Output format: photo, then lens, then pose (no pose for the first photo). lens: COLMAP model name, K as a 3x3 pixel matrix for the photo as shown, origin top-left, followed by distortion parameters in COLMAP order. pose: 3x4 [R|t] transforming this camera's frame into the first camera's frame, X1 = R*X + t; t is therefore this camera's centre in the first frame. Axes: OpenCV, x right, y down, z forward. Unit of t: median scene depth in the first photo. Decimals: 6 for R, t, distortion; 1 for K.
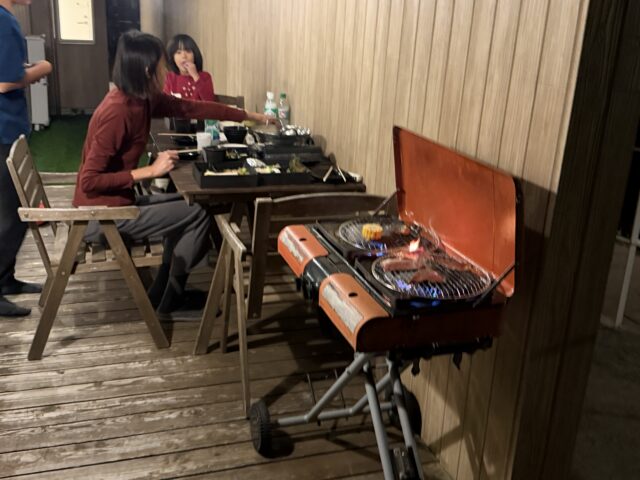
lens RADIAL K [[724.2, 0, 319.0], [0, 724.2, 238.6], [0, 0, 1]] dist [0.027999, 0.000000]
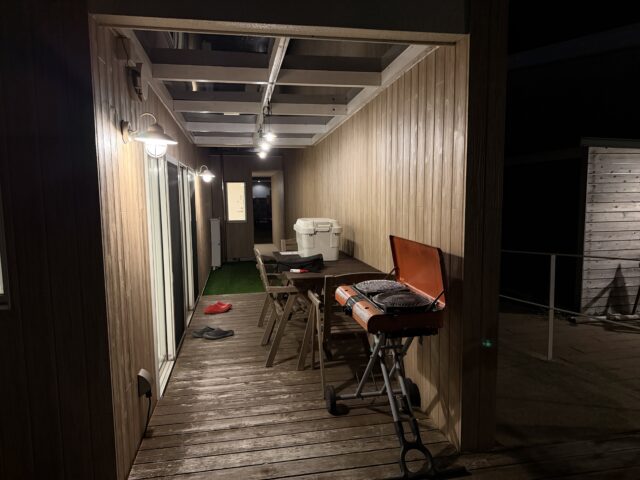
lens RADIAL K [[453.9, 0, 320.3], [0, 453.9, 241.2], [0, 0, 1]] dist [0.035177, -0.000858]
pose [[0.990666, -0.048632, -0.127344, 0.060935], [0.019729, 0.975511, -0.219063, 0.117540], [0.134879, 0.214506, 0.967365, -0.223827]]
